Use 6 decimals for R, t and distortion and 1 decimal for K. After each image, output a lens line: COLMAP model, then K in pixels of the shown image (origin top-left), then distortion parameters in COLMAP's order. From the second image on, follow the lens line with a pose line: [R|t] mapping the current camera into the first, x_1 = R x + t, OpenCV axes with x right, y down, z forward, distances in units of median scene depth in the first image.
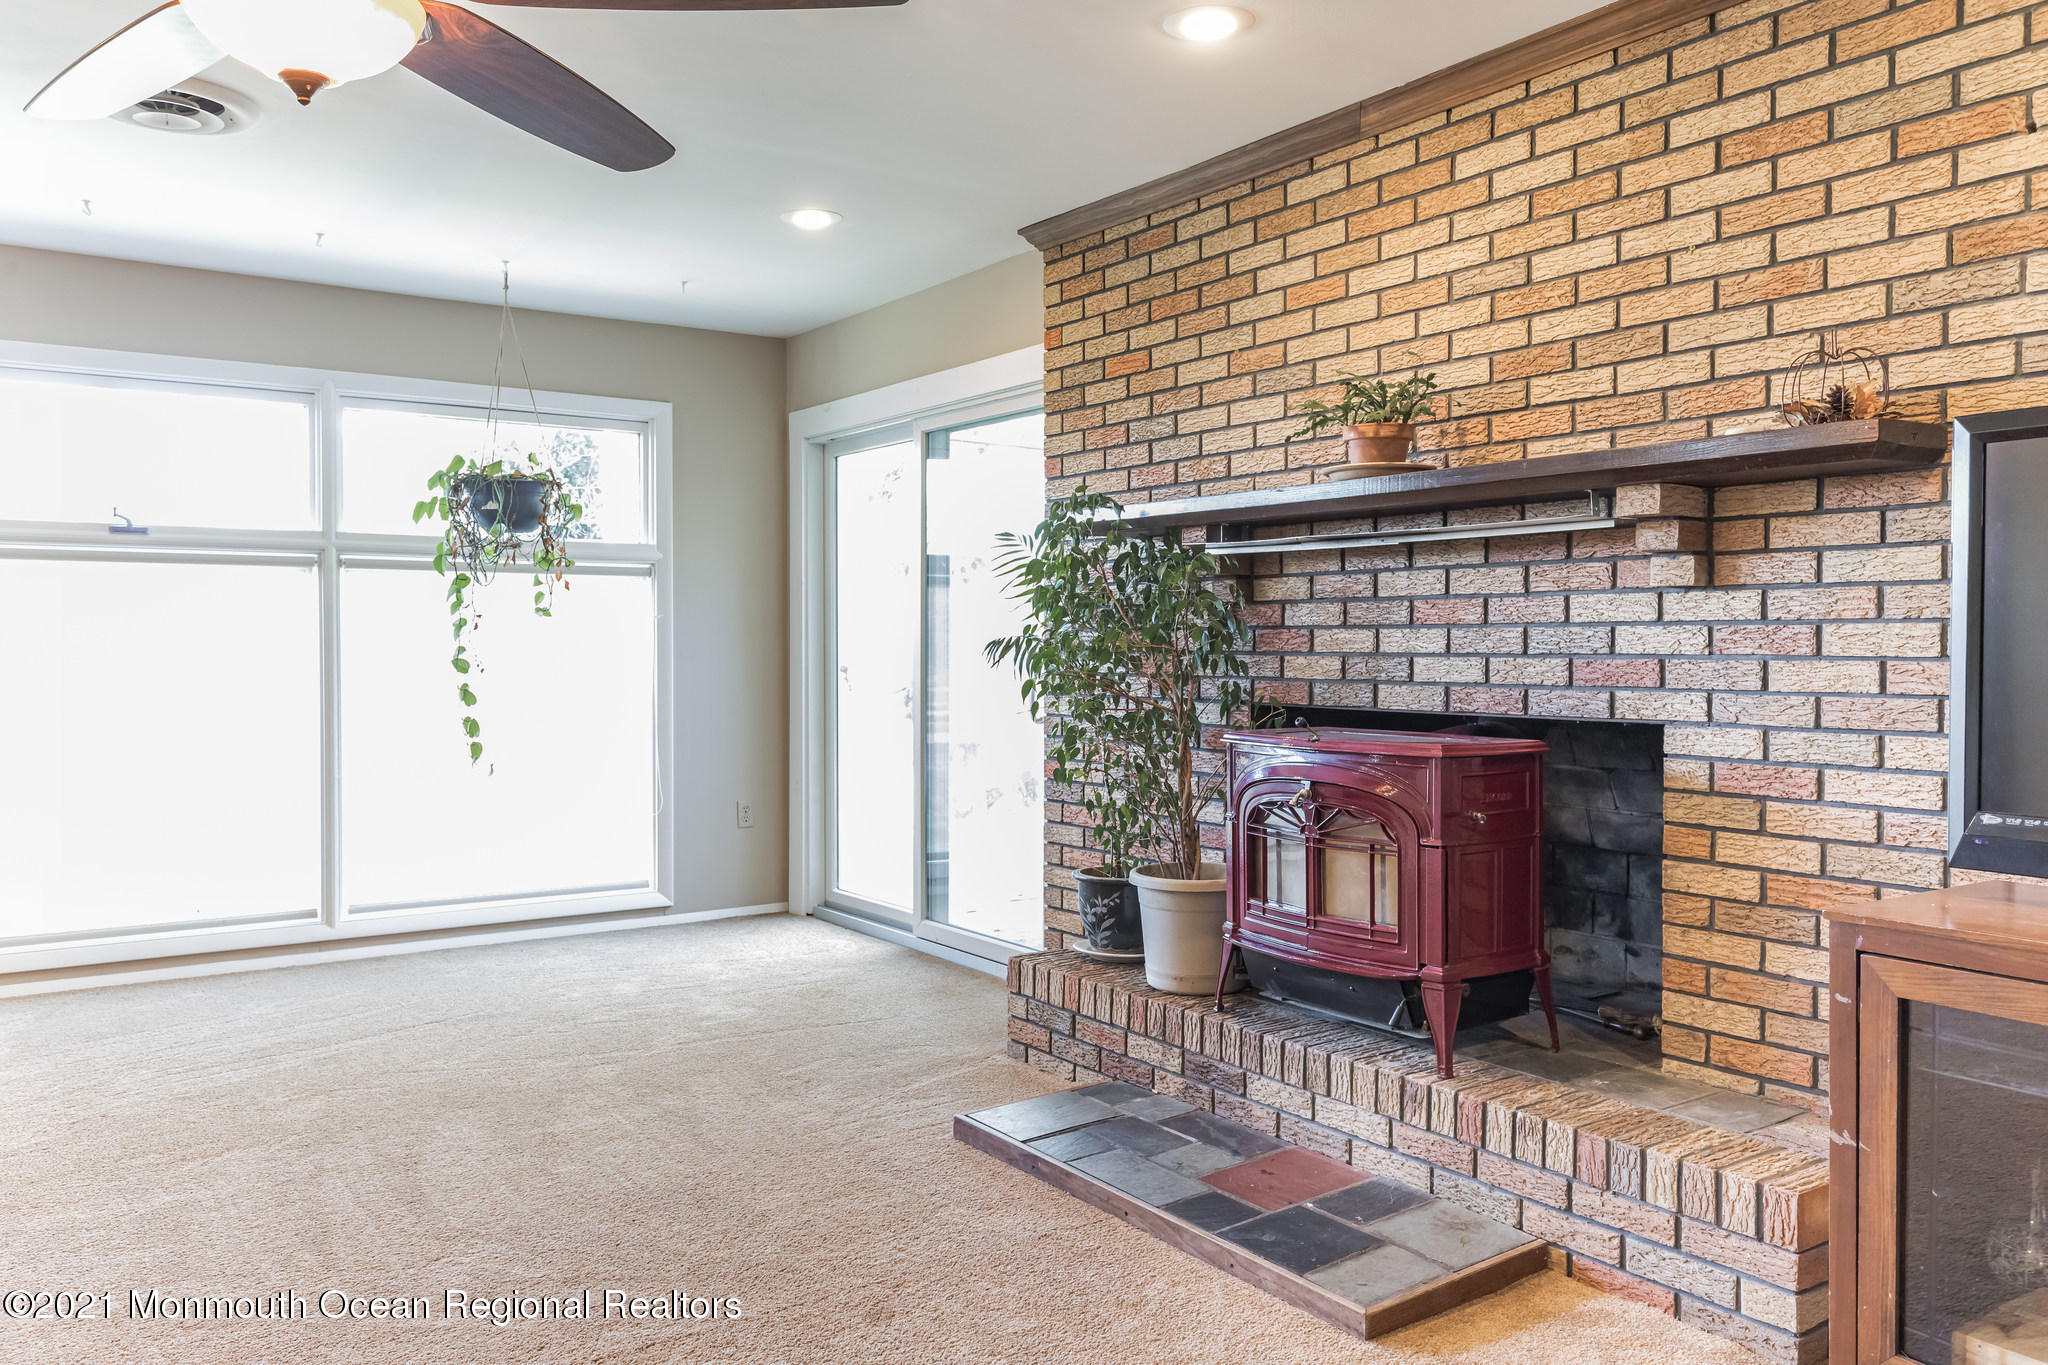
lens RADIAL K [[1574.0, 0, 1024.0], [0, 1574.0, 682.5], [0, 0, 1]] dist [0.010426, -0.002236]
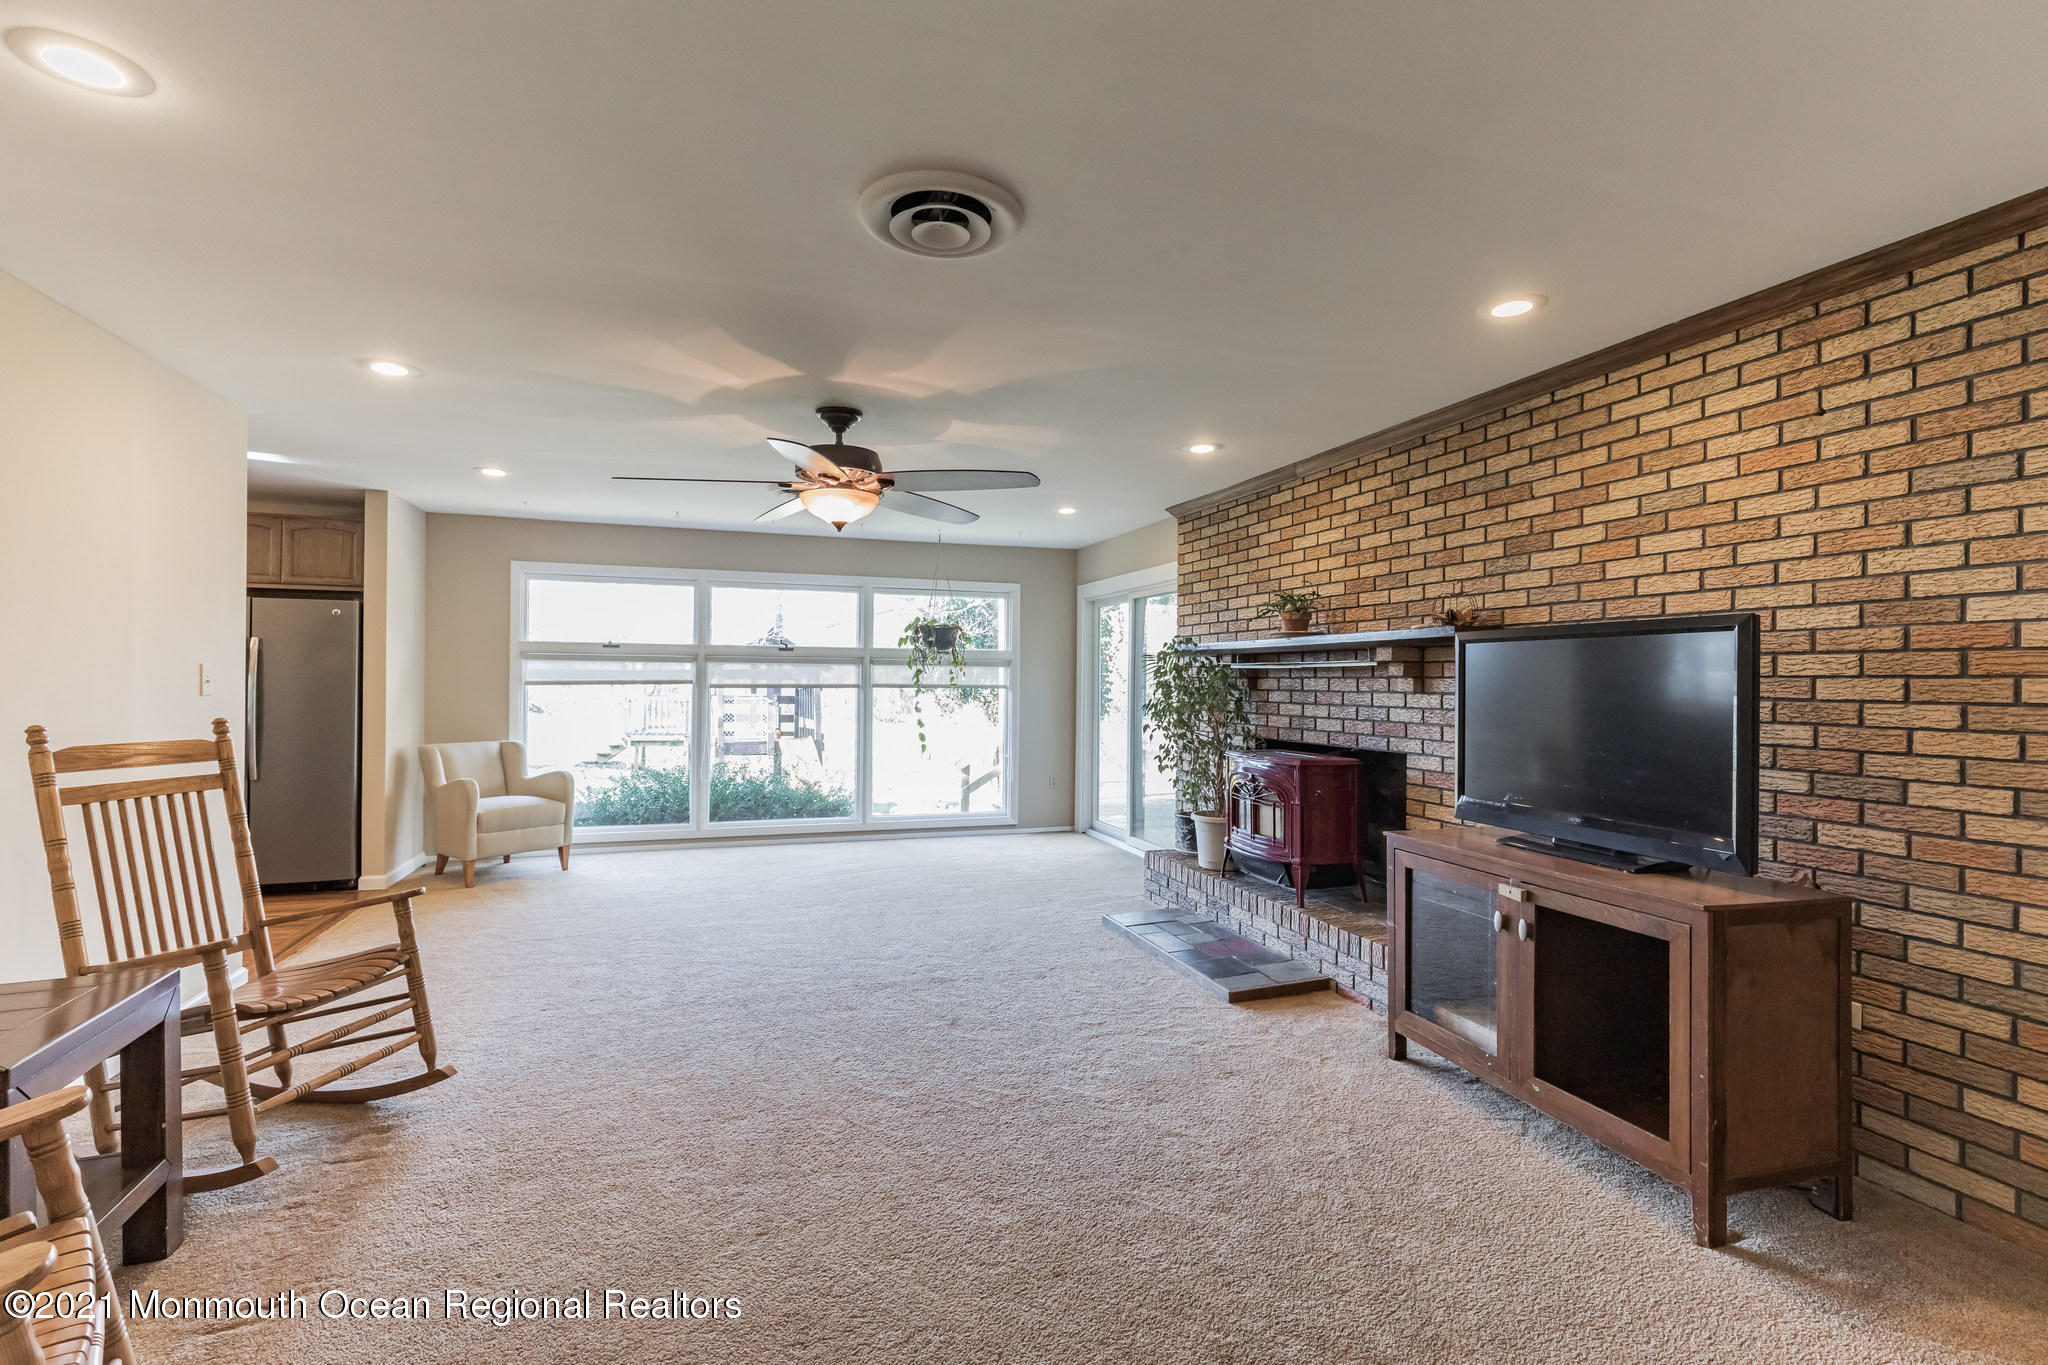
lens RADIAL K [[953.9, 0, 1021.2], [0, 953.9, 692.8], [0, 0, 1]] dist [-0.001417, -0.000123]
pose [[0.961597, 0.013531, -0.274131, 0.222027], [-0.018003, 0.999743, -0.013804, -0.026821], [0.273874, 0.018209, 0.961593, -0.375185]]
